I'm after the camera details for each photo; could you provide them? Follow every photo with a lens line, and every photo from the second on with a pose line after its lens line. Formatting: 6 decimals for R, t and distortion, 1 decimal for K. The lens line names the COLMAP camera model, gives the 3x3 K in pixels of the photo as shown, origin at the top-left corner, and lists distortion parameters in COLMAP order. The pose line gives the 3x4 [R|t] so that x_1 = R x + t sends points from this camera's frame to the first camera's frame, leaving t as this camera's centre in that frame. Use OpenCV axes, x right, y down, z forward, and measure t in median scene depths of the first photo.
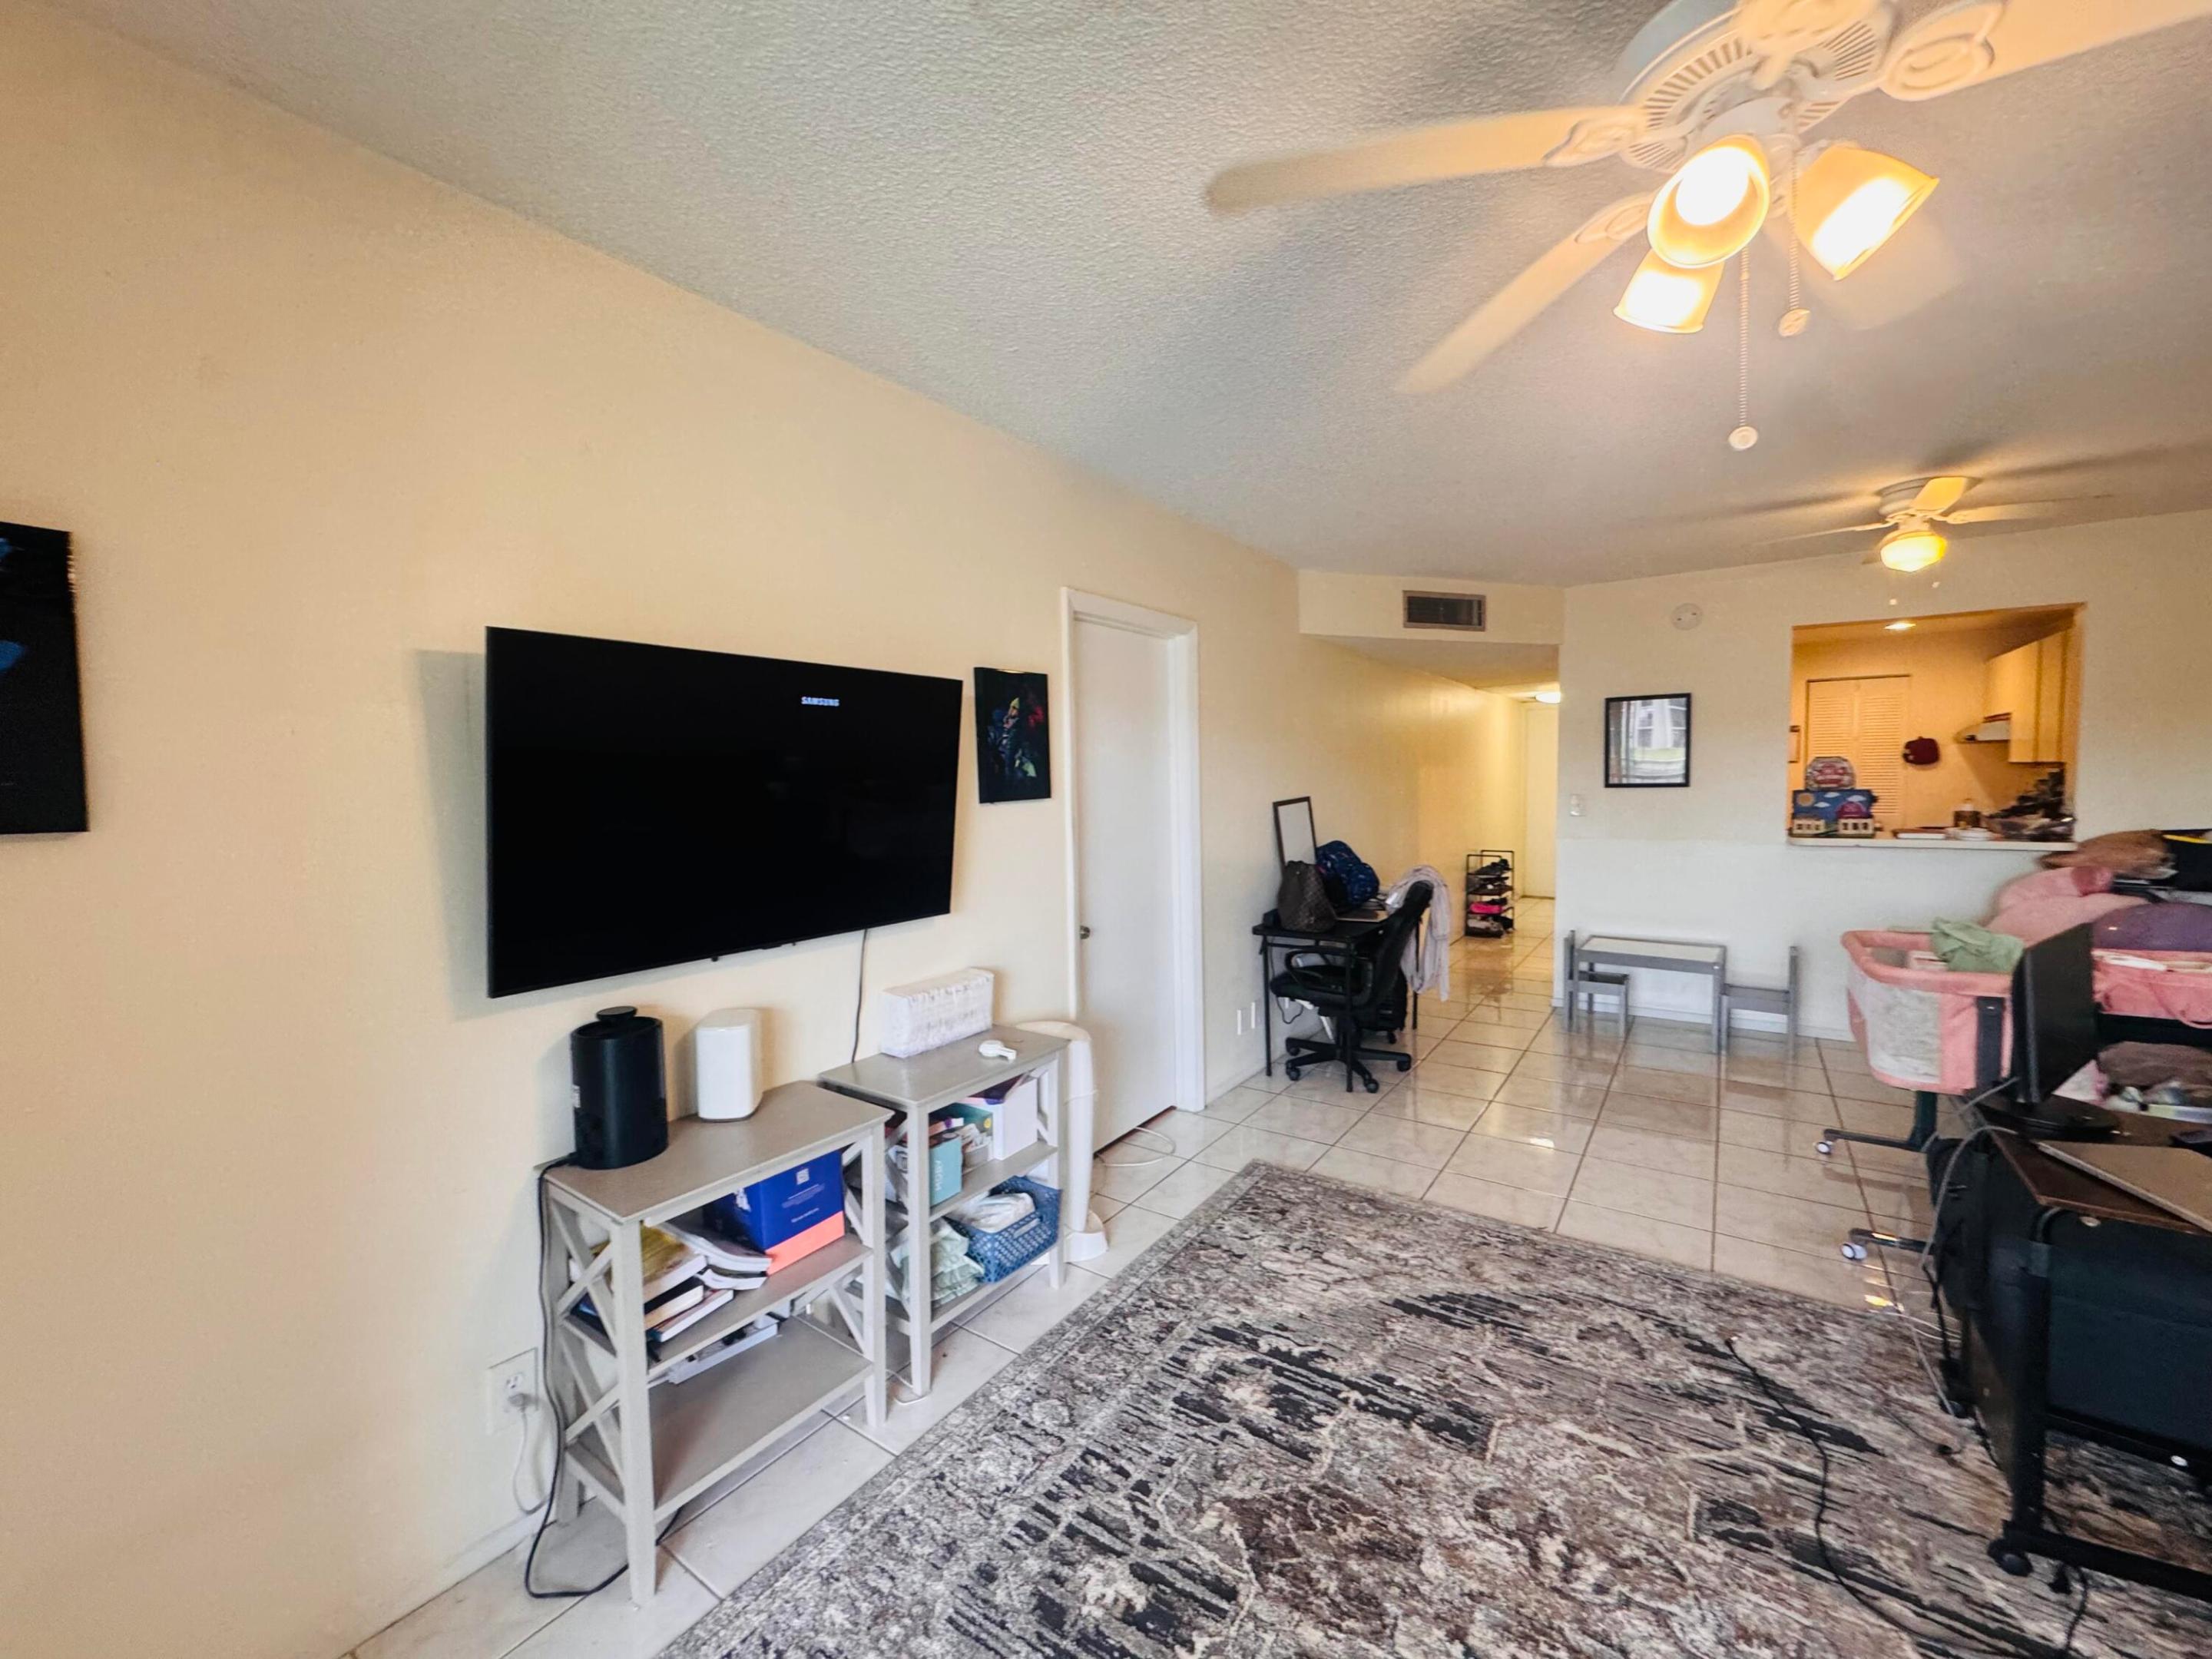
lens RADIAL K [[891.5, 0, 1102.9], [0, 891.5, 831.1], [0, 0, 1]] dist [-0.001044, 0.000128]
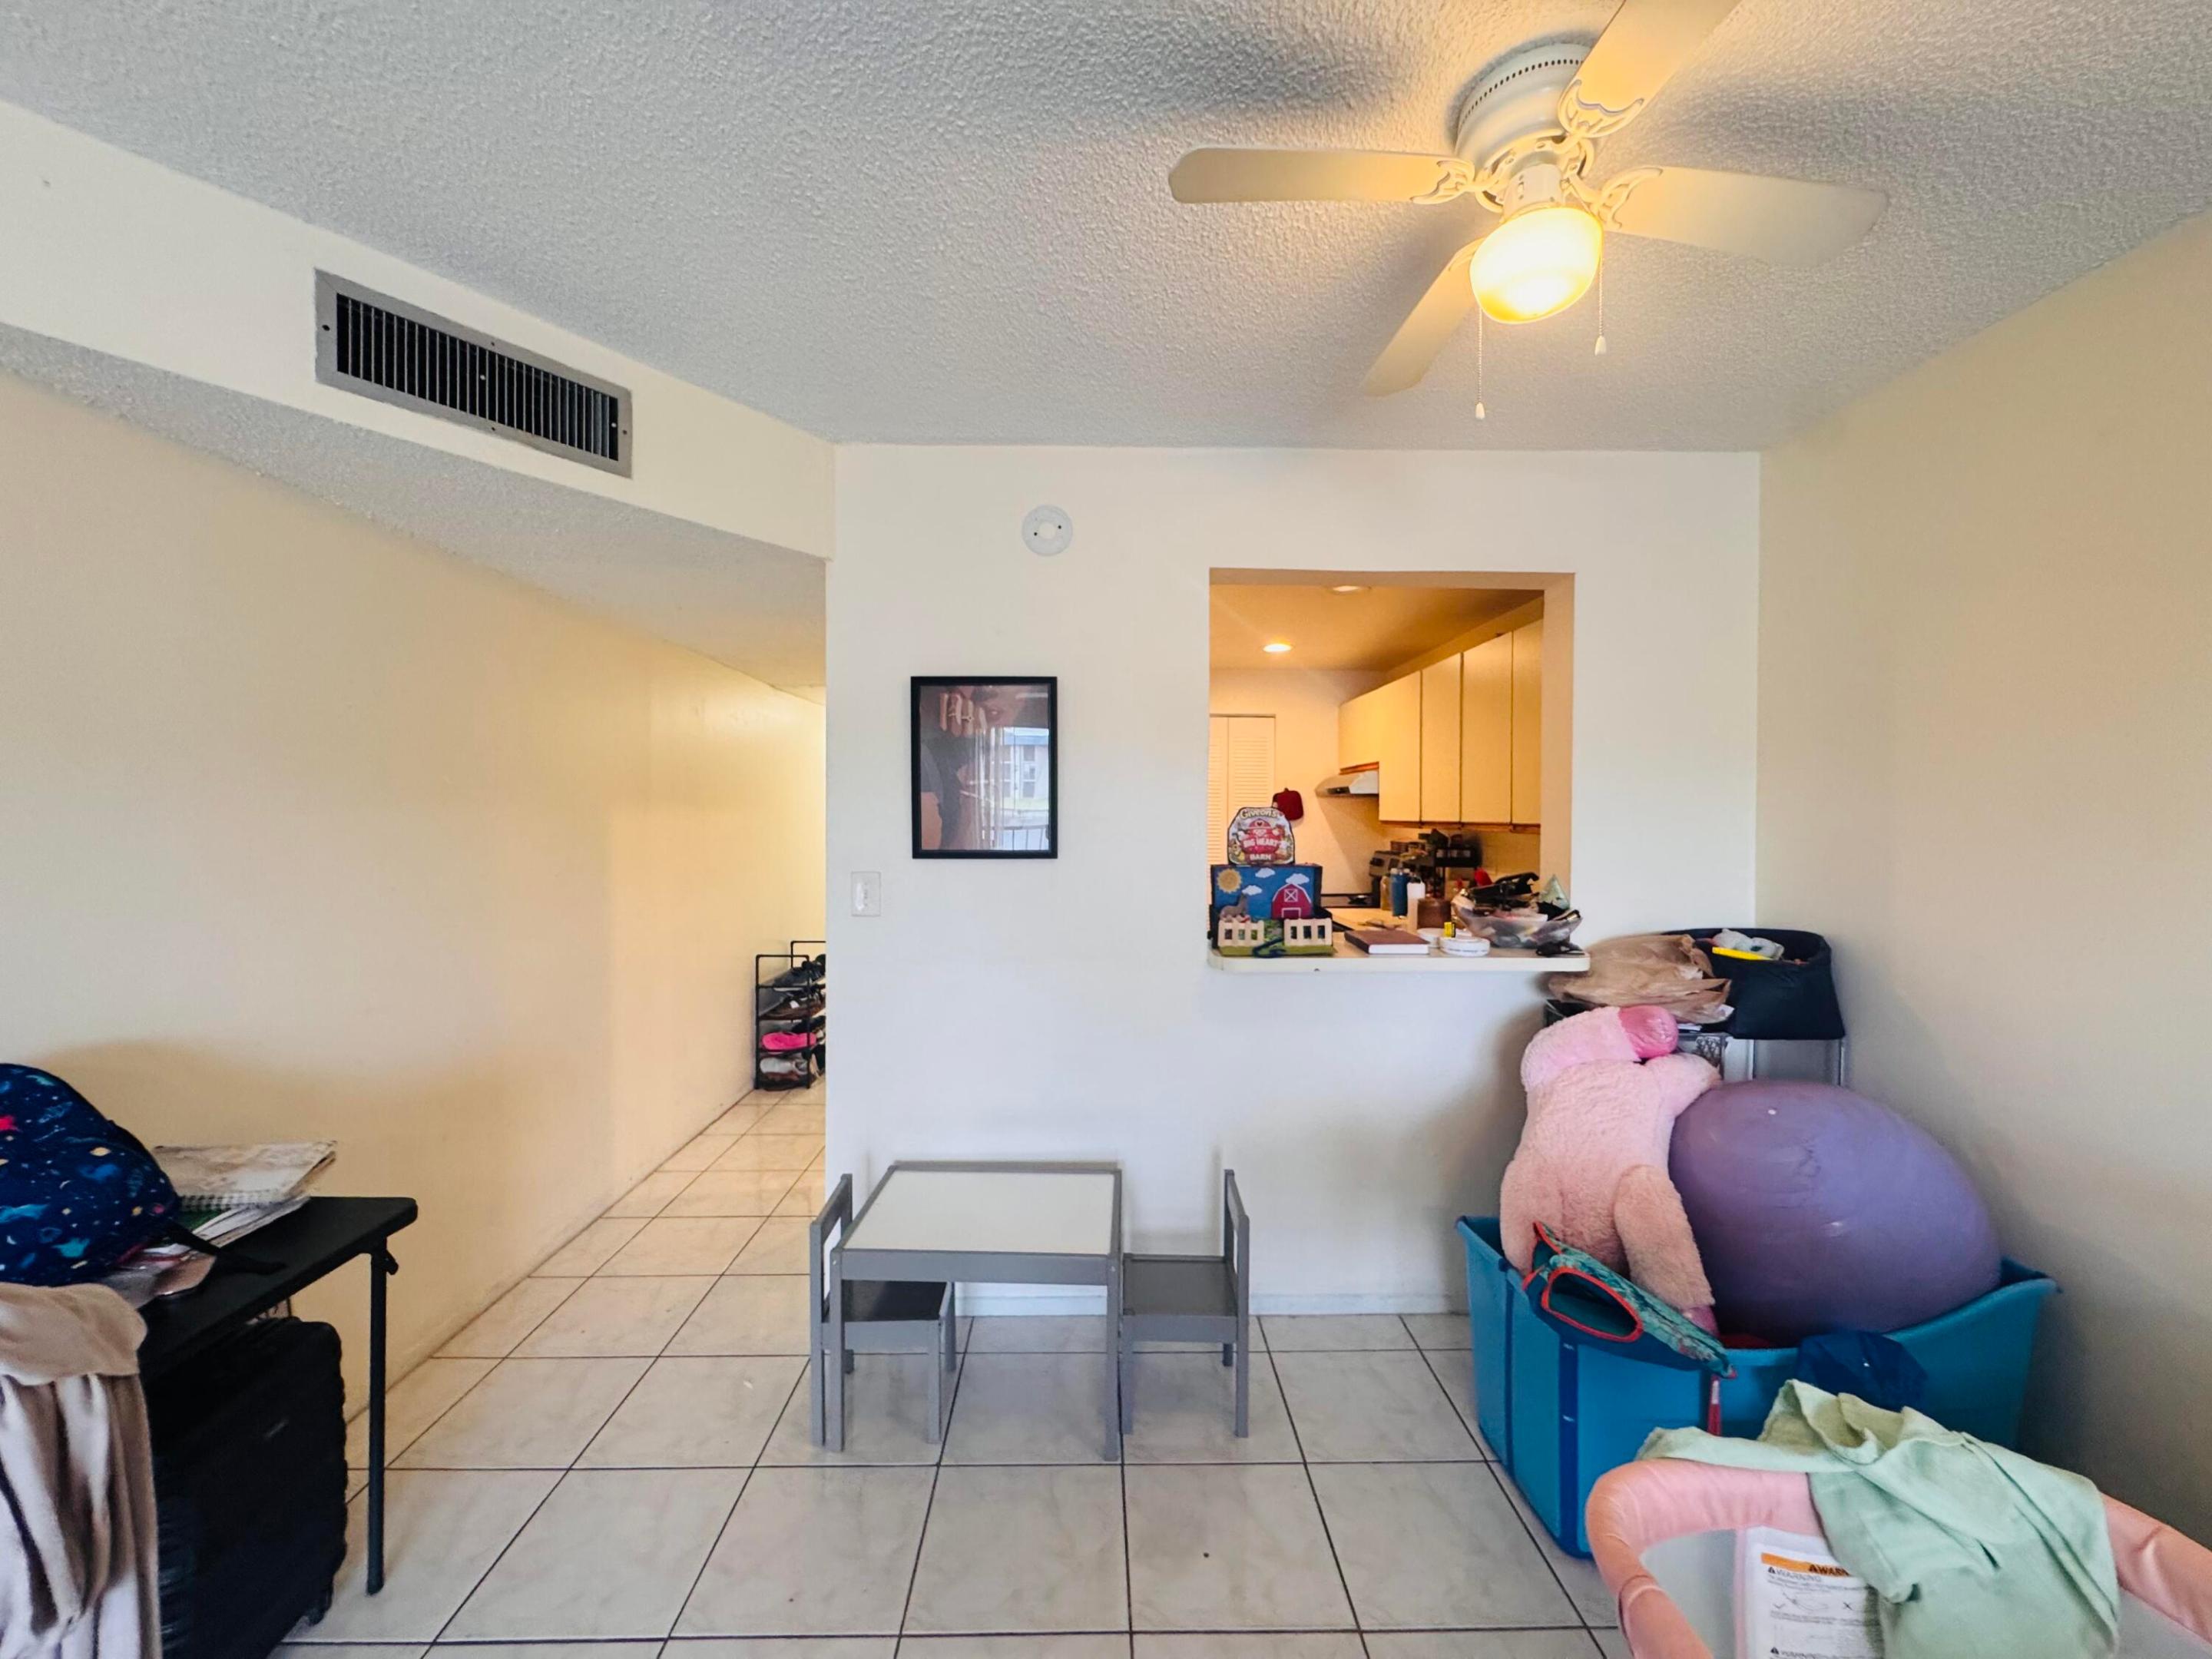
lens RADIAL K [[893.2, 0, 1101.7], [0, 893.2, 827.9], [0, 0, 1]] dist [-0.000681, 0.000228]
pose [[0.811590, 0.012440, 0.584095, 0.680602], [0.018731, 0.998705, -0.047297, -0.076641], [-0.583927, 0.049326, 0.810306, 1.019526]]
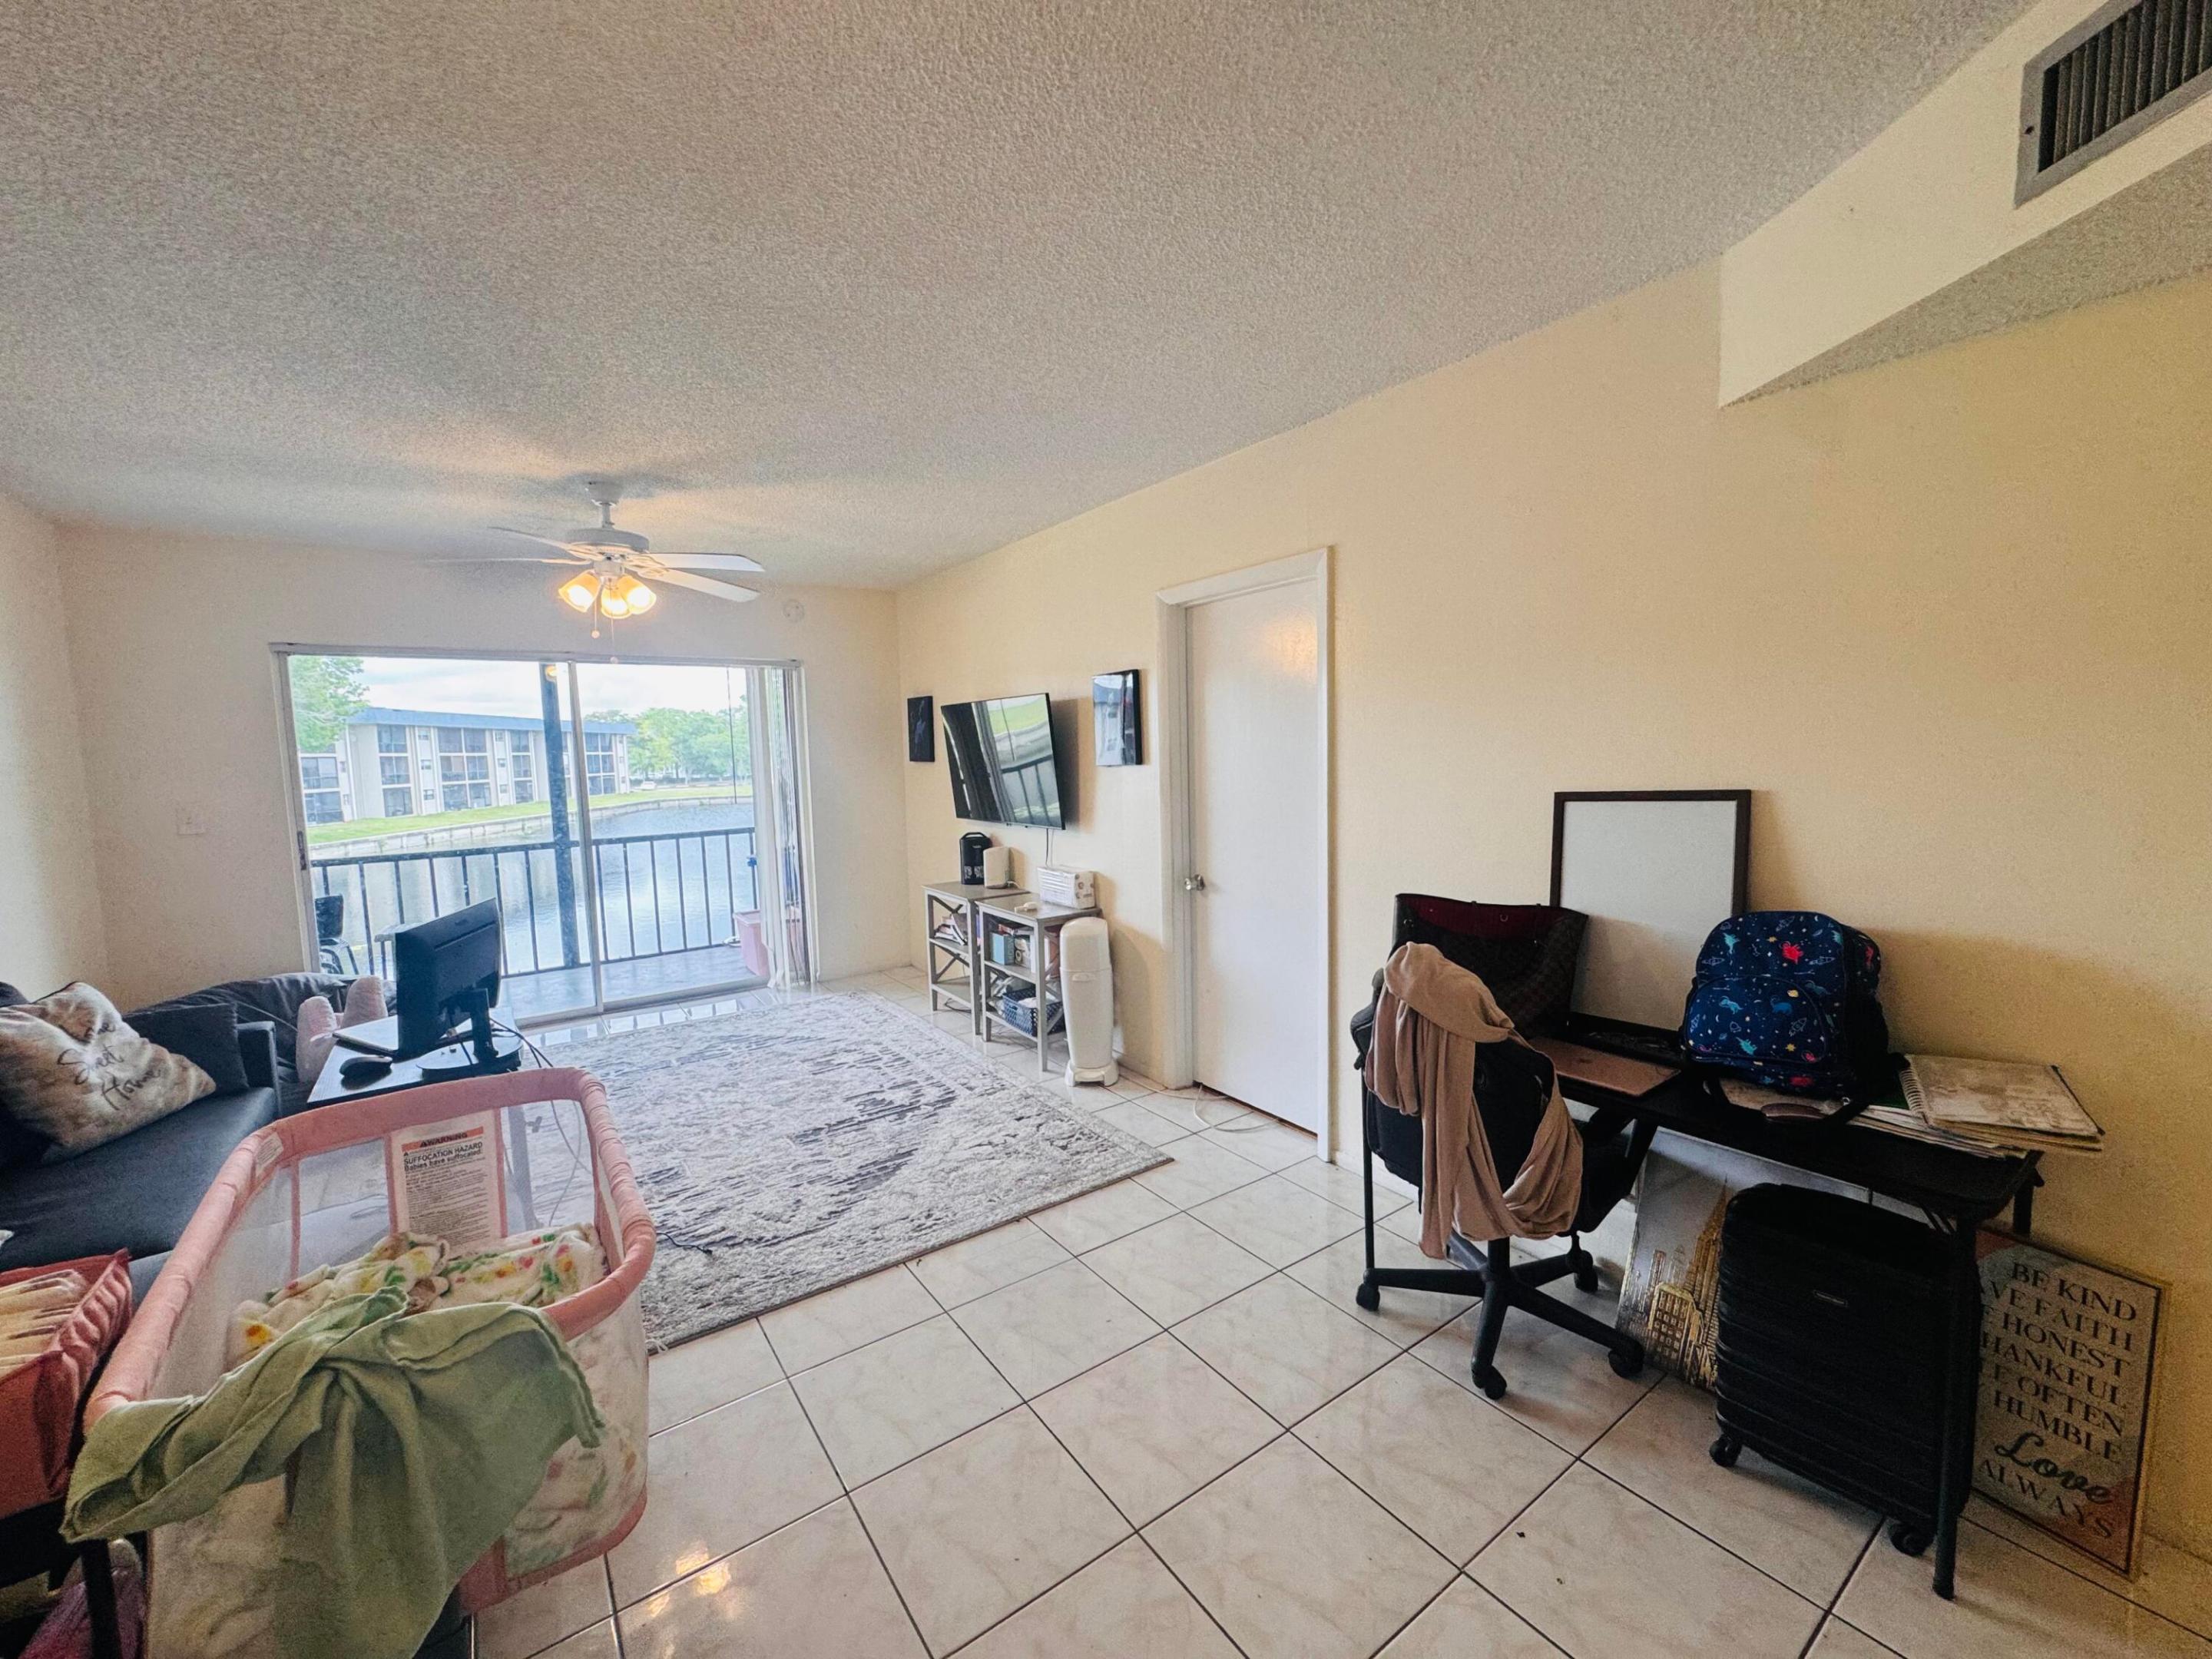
lens RADIAL K [[888.9, 0, 1102.1], [0, 888.9, 826.4], [0, 0, 1]] dist [-0.002678, 0.000066]
pose [[-0.334141, 0.109346, -0.936159, 1.270257], [-0.024627, 0.991896, 0.124647, -0.116567], [0.942201, 0.064705, -0.328740, 1.492026]]
